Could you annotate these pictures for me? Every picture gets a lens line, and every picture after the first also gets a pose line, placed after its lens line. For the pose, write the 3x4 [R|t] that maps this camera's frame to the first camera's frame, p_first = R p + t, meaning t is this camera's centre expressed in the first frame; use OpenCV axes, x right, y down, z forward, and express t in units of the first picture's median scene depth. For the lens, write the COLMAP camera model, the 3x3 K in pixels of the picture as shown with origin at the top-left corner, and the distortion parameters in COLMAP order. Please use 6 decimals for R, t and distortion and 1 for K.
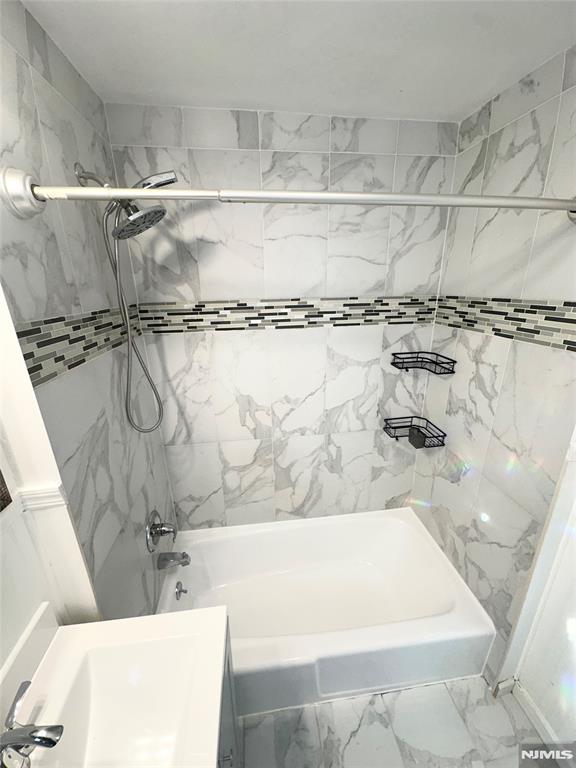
lens RADIAL K [[306.4, 0, 288.3], [0, 306.4, 384.7], [0, 0, 1]] dist [0.001498, 0.000209]
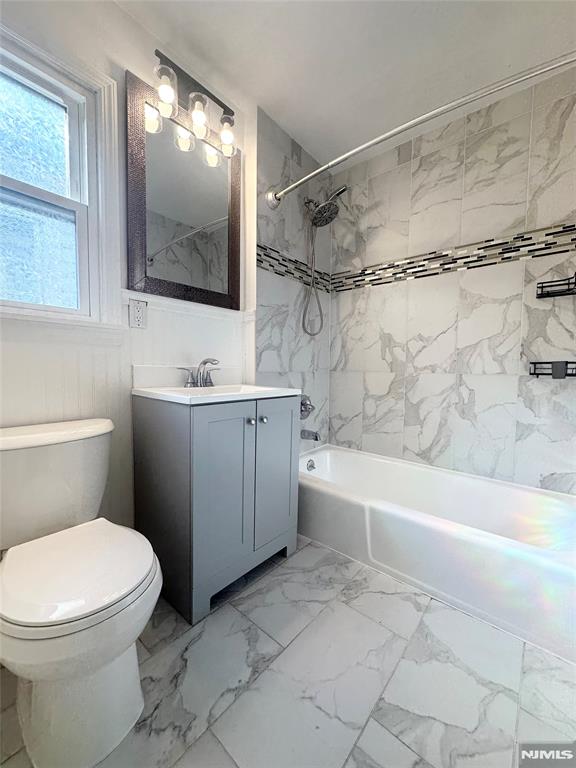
lens RADIAL K [[306.4, 0, 287.2], [0, 306.4, 384.8], [0, 0, 1]] dist [0.001498, 0.000209]
pose [[0.672395, 0.067198, -0.737136, 0.551624], [-0.261315, 0.953296, -0.151461, 0.551910], [0.692531, 0.294467, 0.658552, -0.083839]]
